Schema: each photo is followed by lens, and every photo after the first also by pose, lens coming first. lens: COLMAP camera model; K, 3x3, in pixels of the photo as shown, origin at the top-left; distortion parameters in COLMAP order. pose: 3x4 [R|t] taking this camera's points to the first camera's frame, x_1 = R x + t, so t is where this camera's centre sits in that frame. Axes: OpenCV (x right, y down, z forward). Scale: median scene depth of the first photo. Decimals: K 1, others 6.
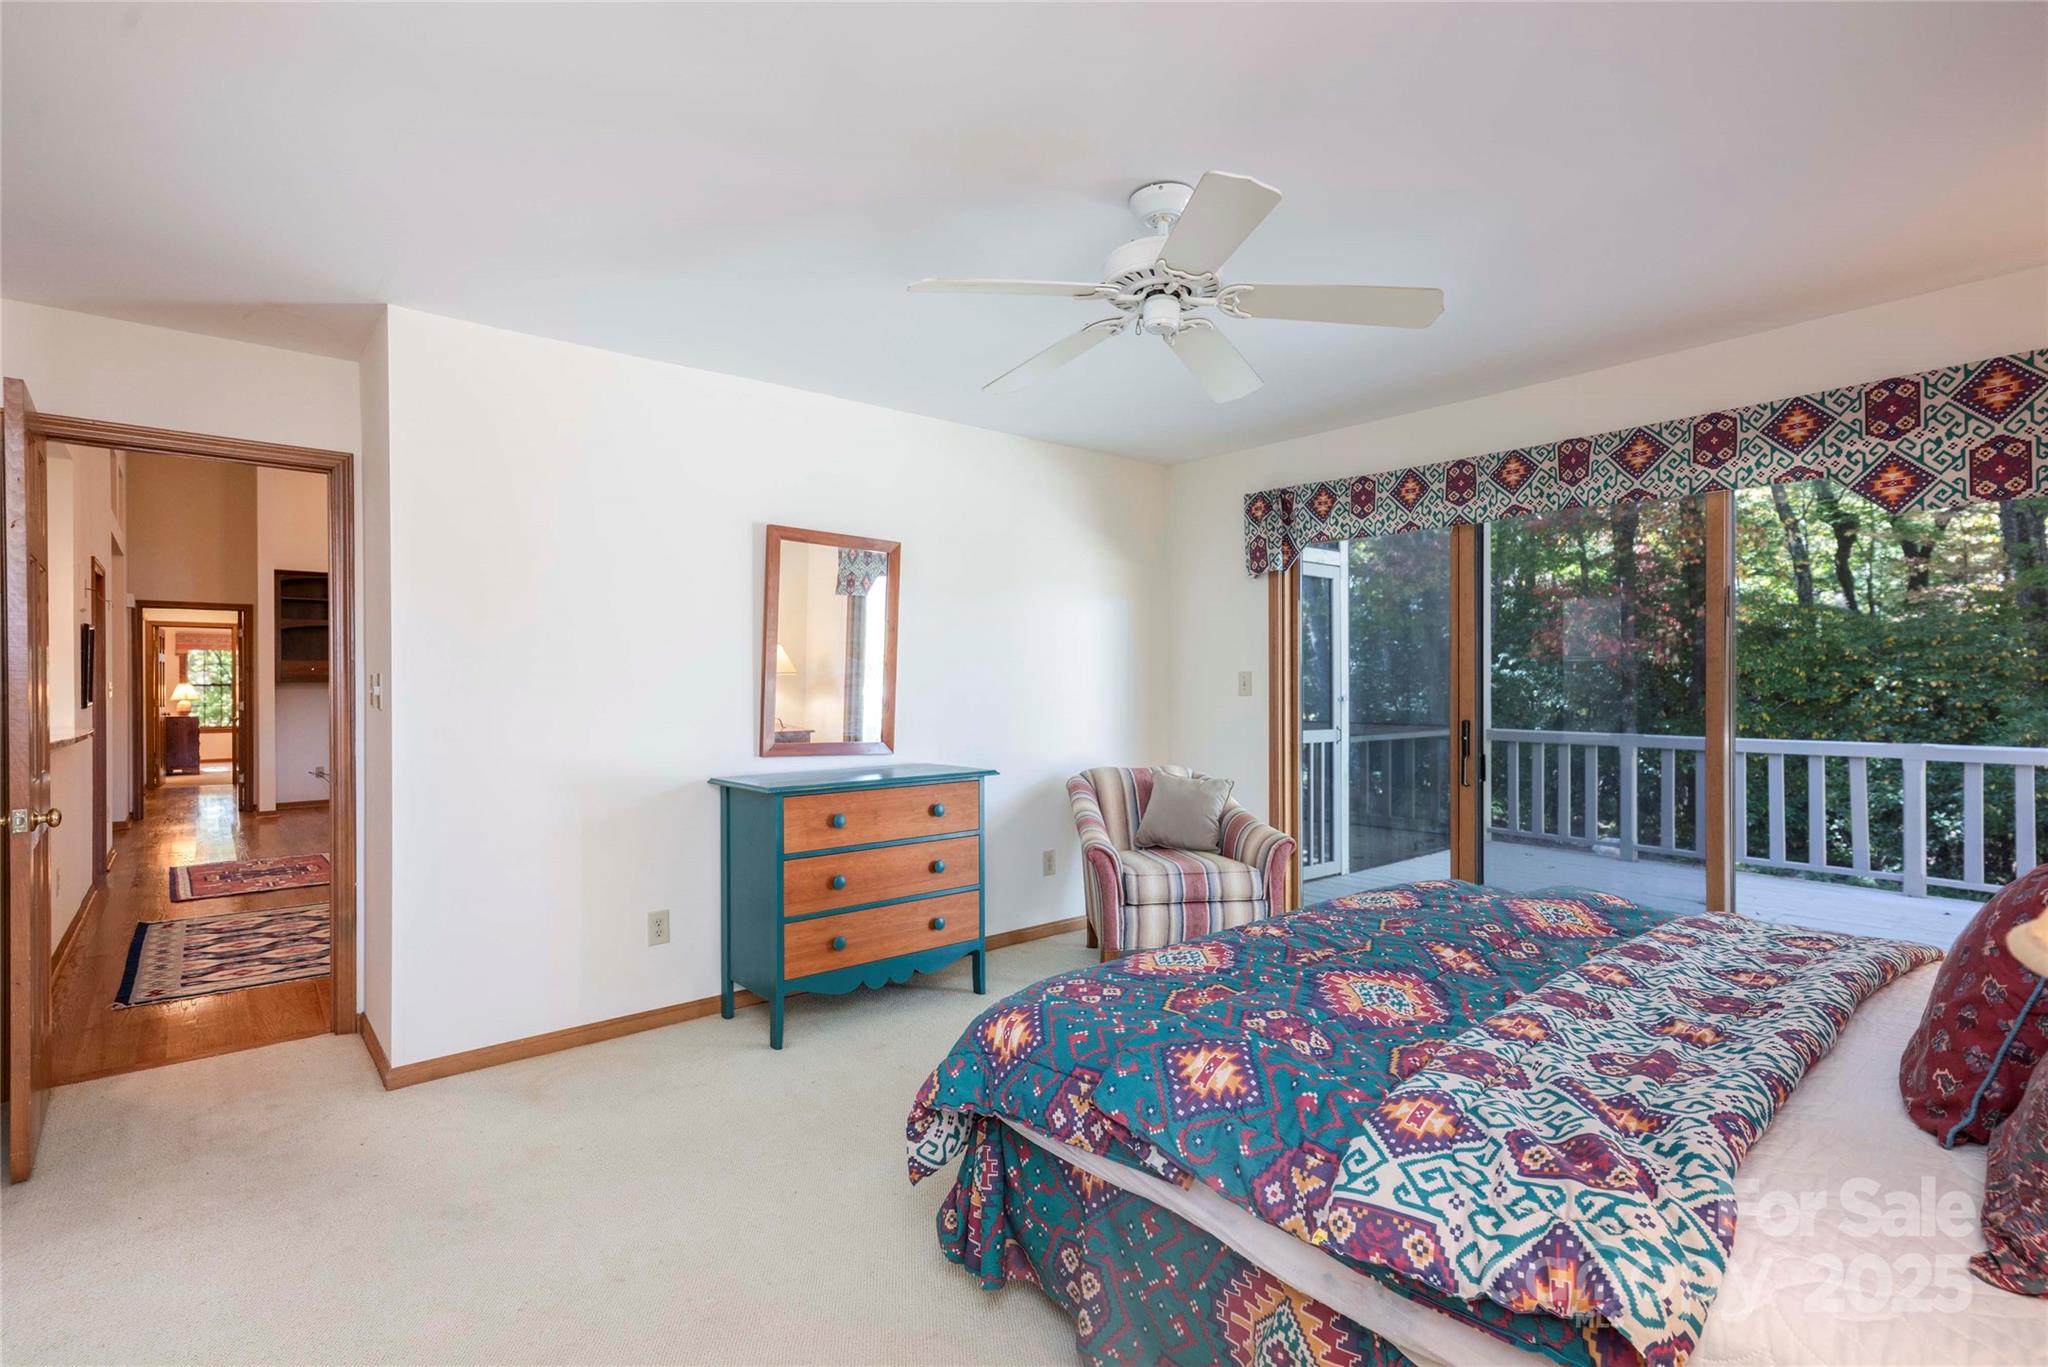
lens RADIAL K [[949.2, 0, 1028.8], [0, 949.2, 686.1], [0, 0, 1]] dist [-0.011820, 0.010763]
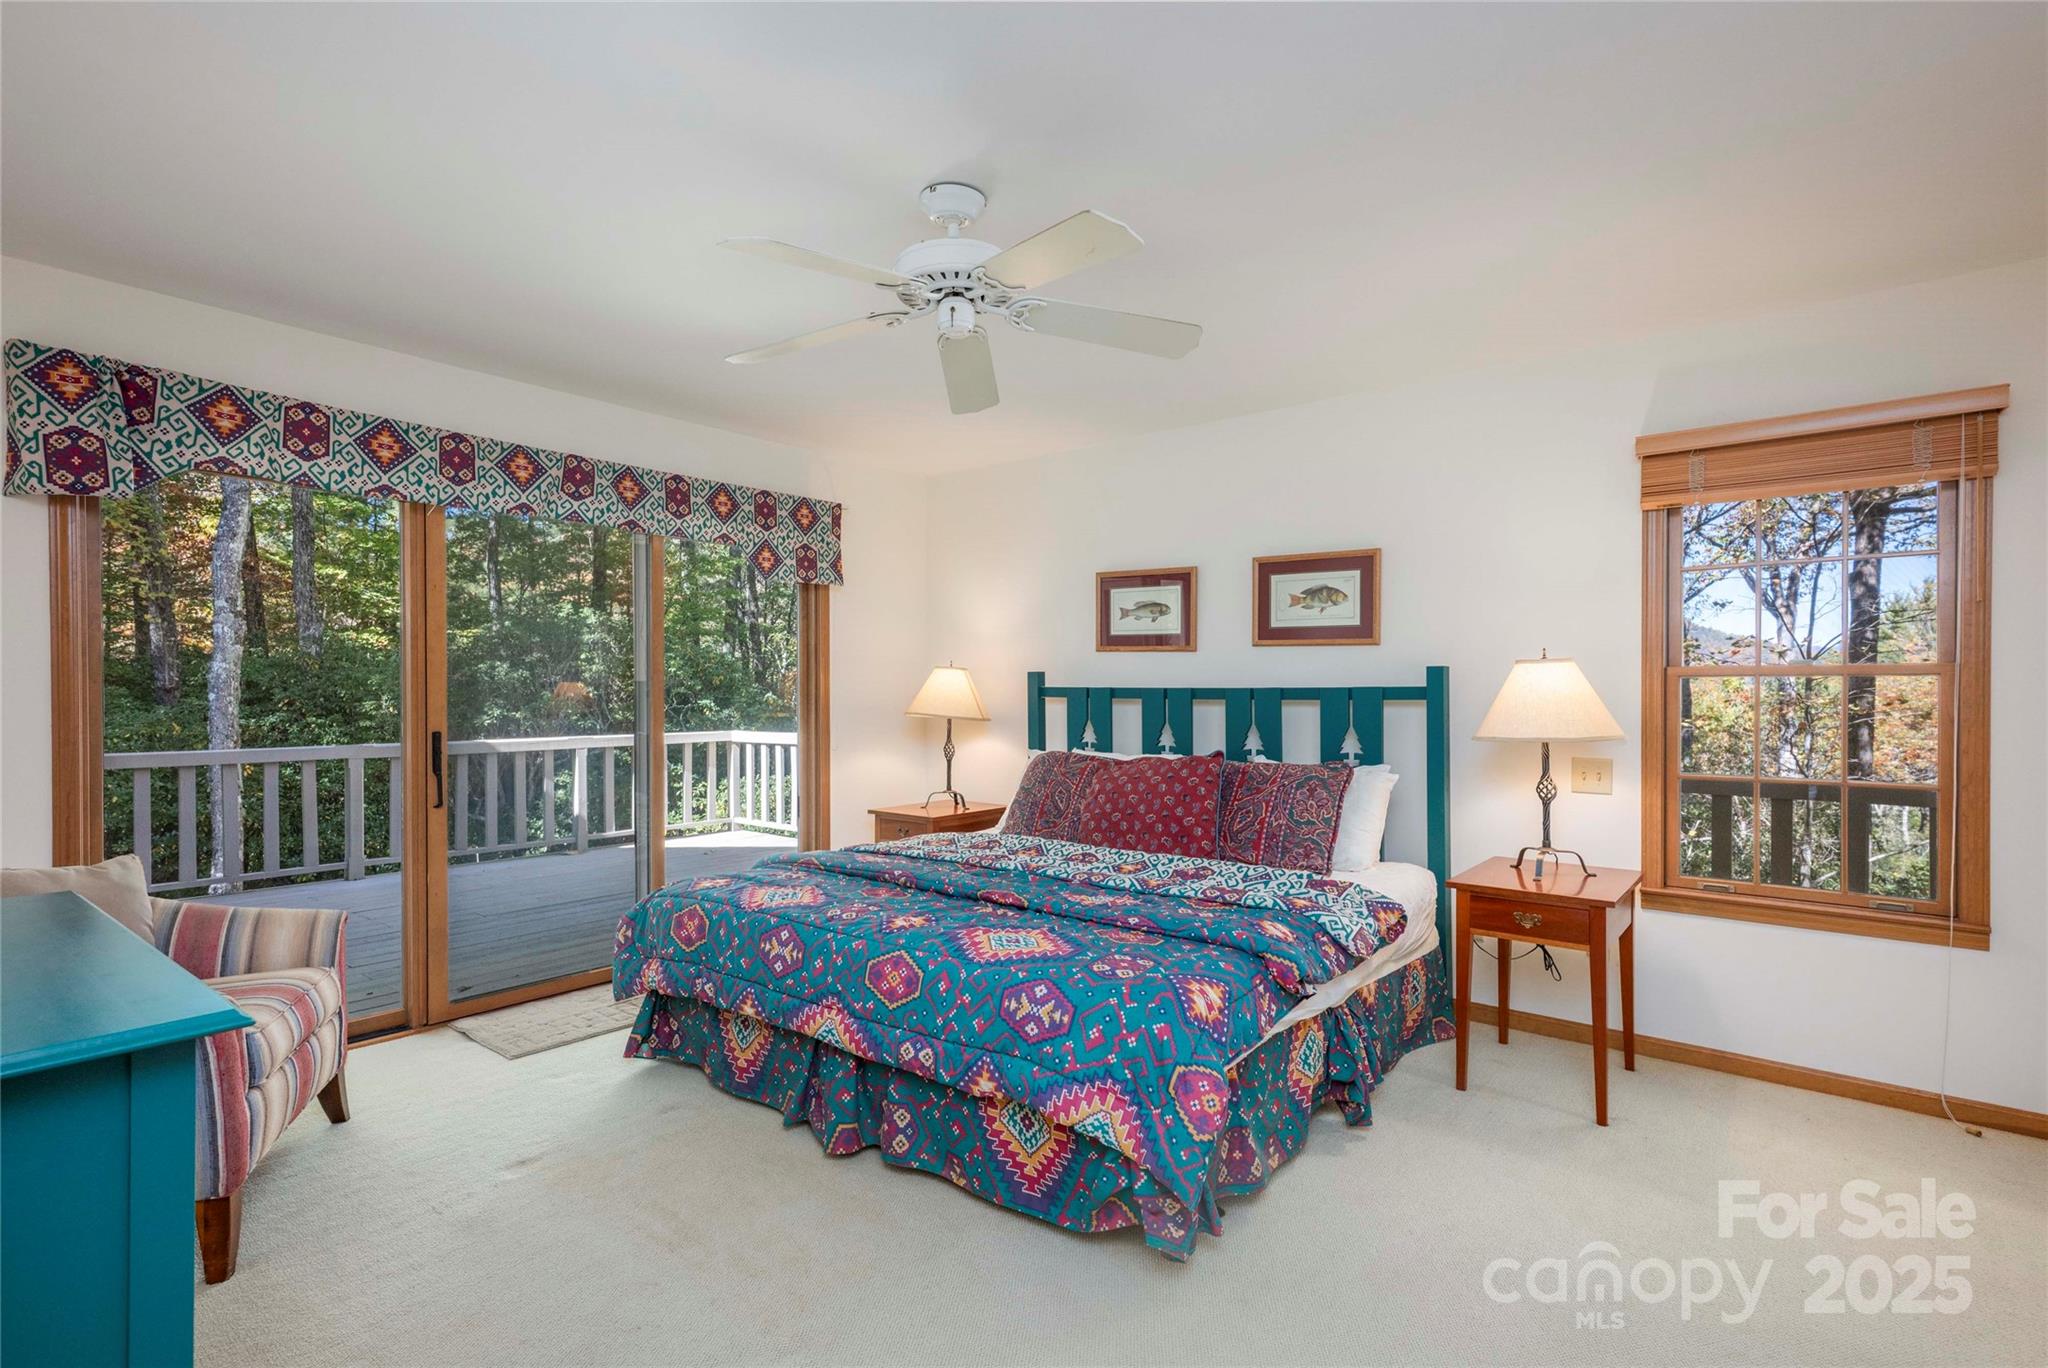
lens RADIAL K [[952.1, 0, 1019.4], [0, 952.1, 712.8], [0, 0, 1]] dist [-0.049022, 0.146579]
pose [[-0.153050, -0.019858, 0.988019, -0.483214], [-0.001458, 0.999802, 0.019869, 0.000568], [-0.988217, 0.001600, -0.153048, 0.610550]]
